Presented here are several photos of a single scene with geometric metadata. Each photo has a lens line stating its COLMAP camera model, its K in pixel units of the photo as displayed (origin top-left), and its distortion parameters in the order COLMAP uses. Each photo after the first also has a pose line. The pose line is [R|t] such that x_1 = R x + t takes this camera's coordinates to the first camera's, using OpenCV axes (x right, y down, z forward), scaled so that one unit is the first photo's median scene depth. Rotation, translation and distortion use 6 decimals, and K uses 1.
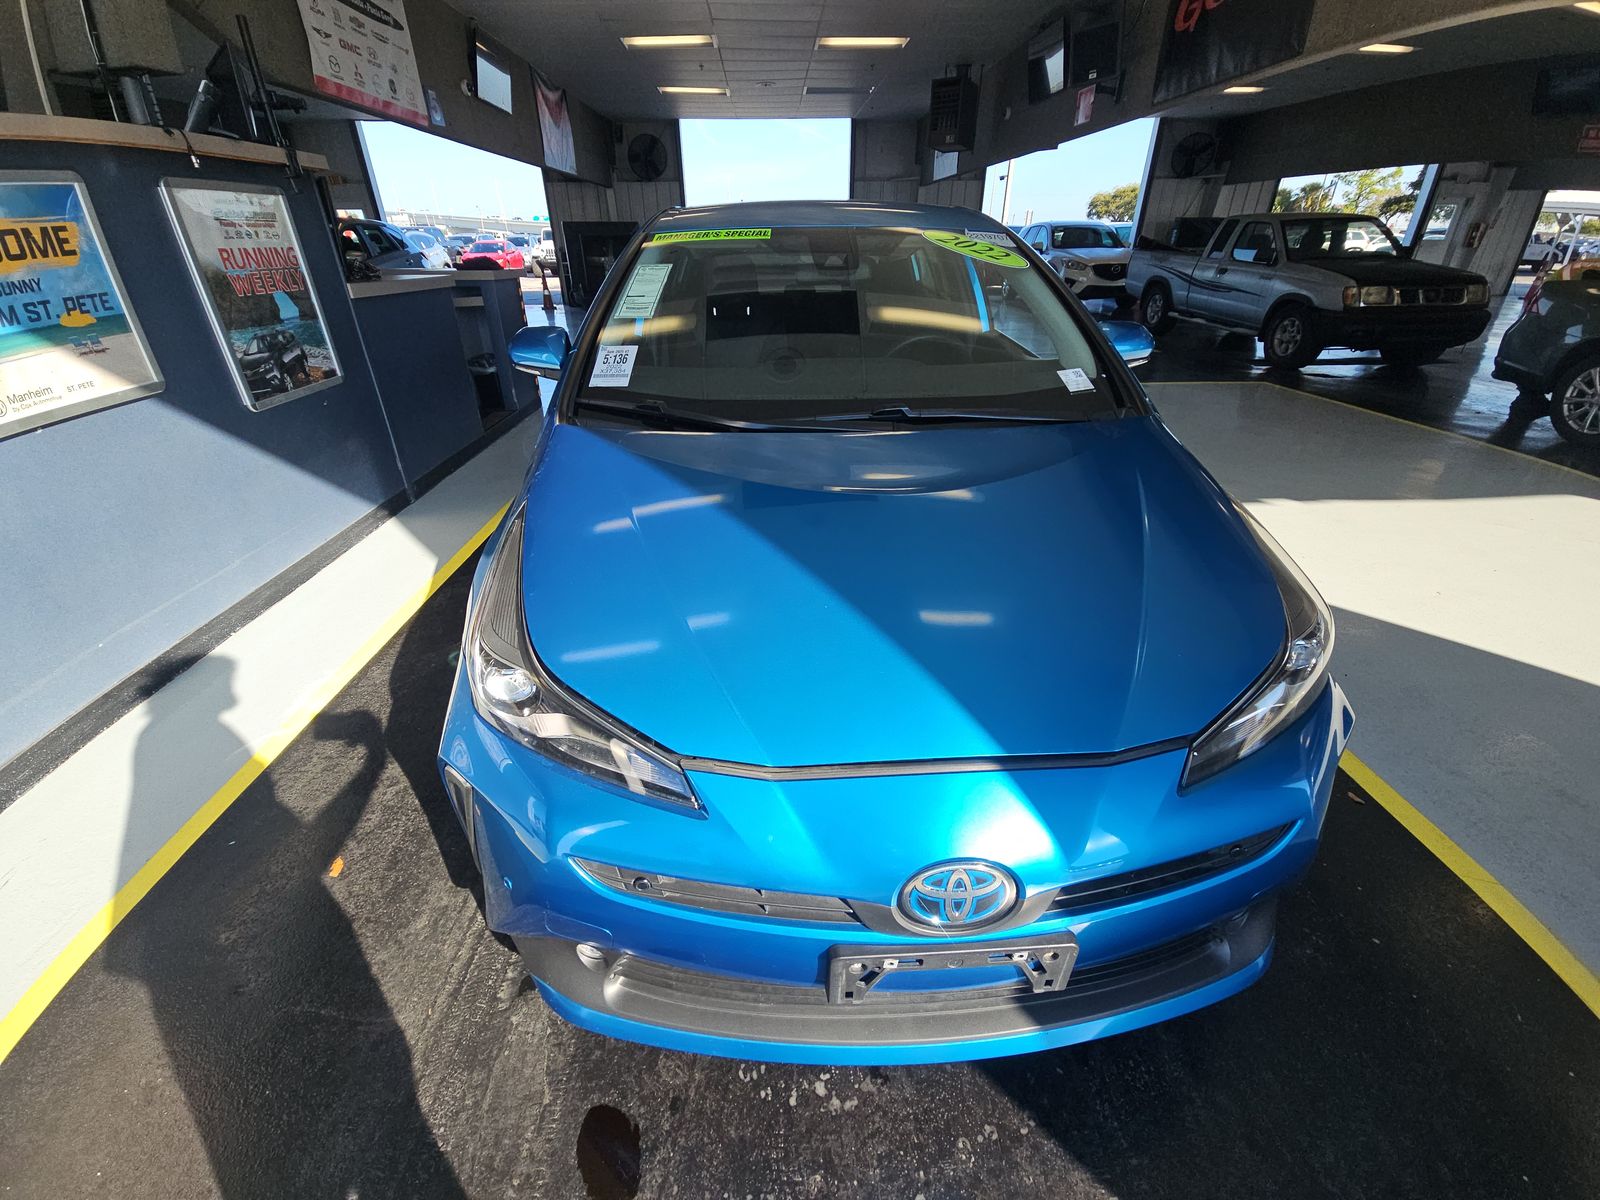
lens RADIAL K [[646.7, 0, 796.4], [0, 646.7, 590.1], [0, 0, 1]] dist [0.031725, -0.021115]
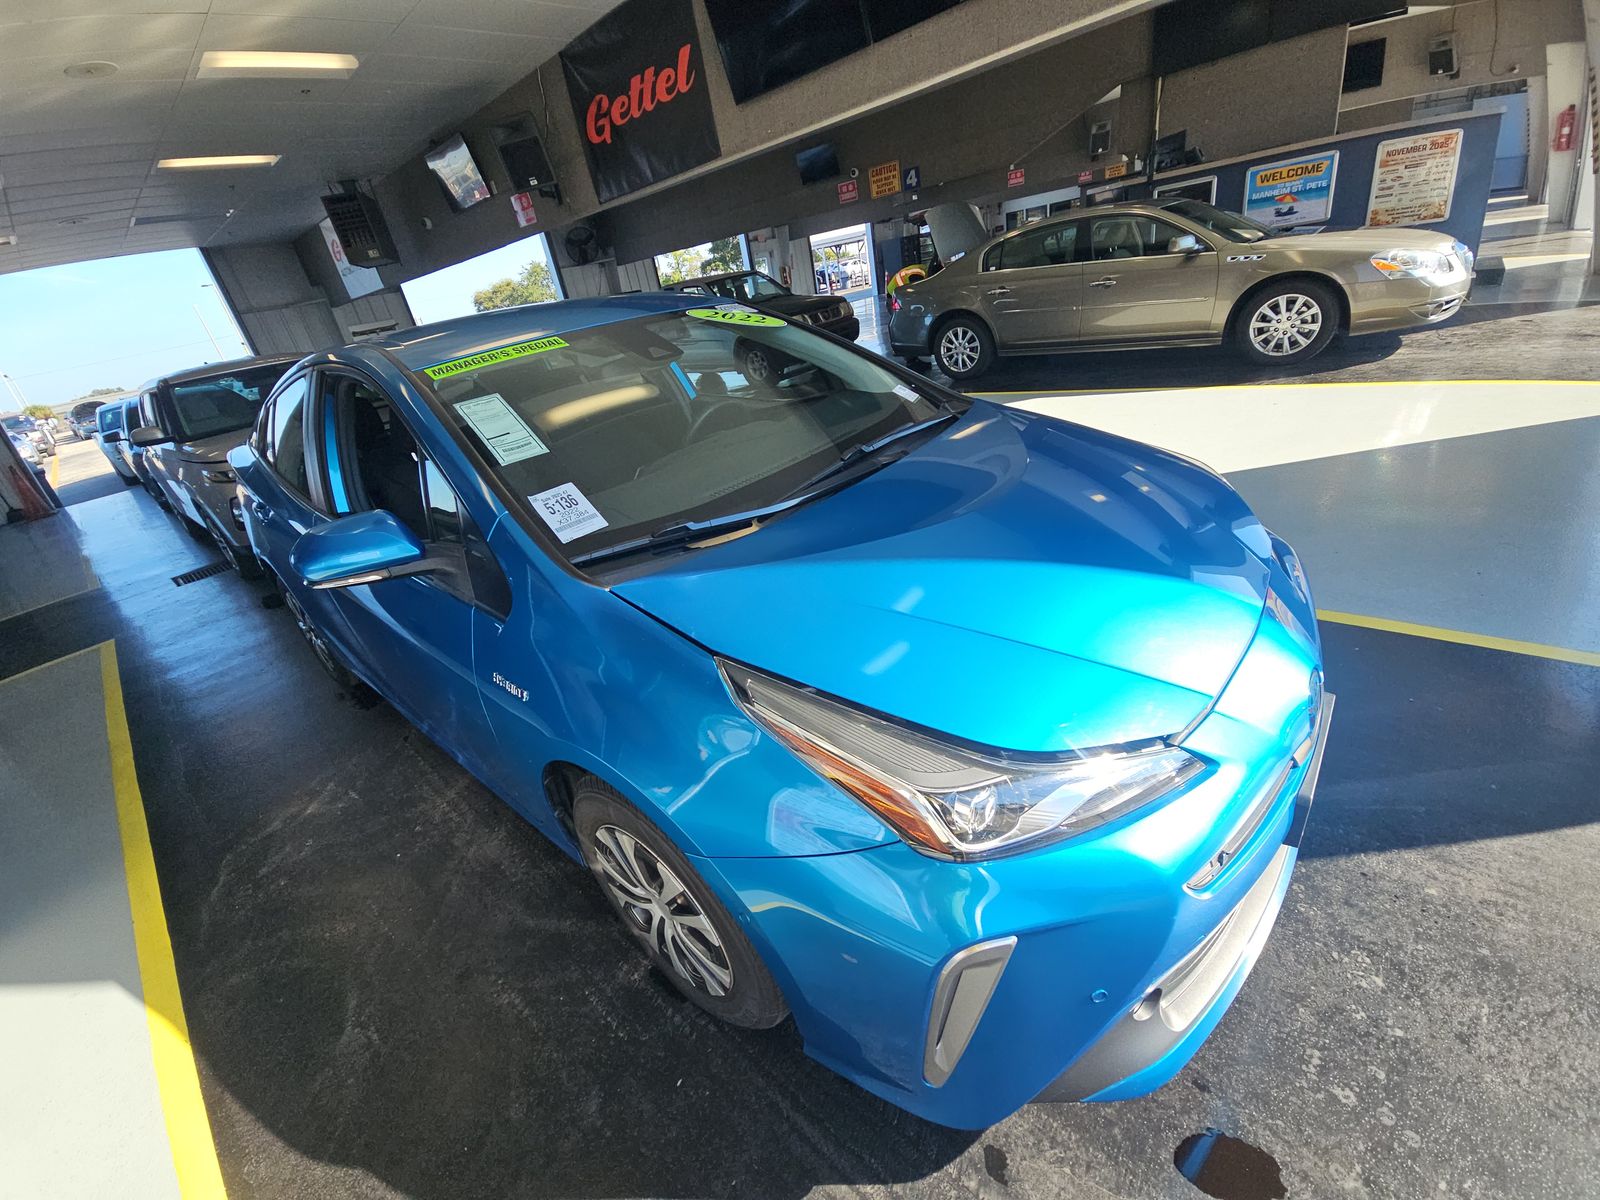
lens RADIAL K [[644.9, 0, 796.8], [0, 644.9, 594.4], [0, 0, 1]] dist [0.024466, -0.015918]
pose [[0.687052, -0.420790, 0.592364, -0.135712], [0.481440, 0.874239, 0.062625, -0.037999], [-0.544220, 0.242161, 0.803233, 0.051481]]
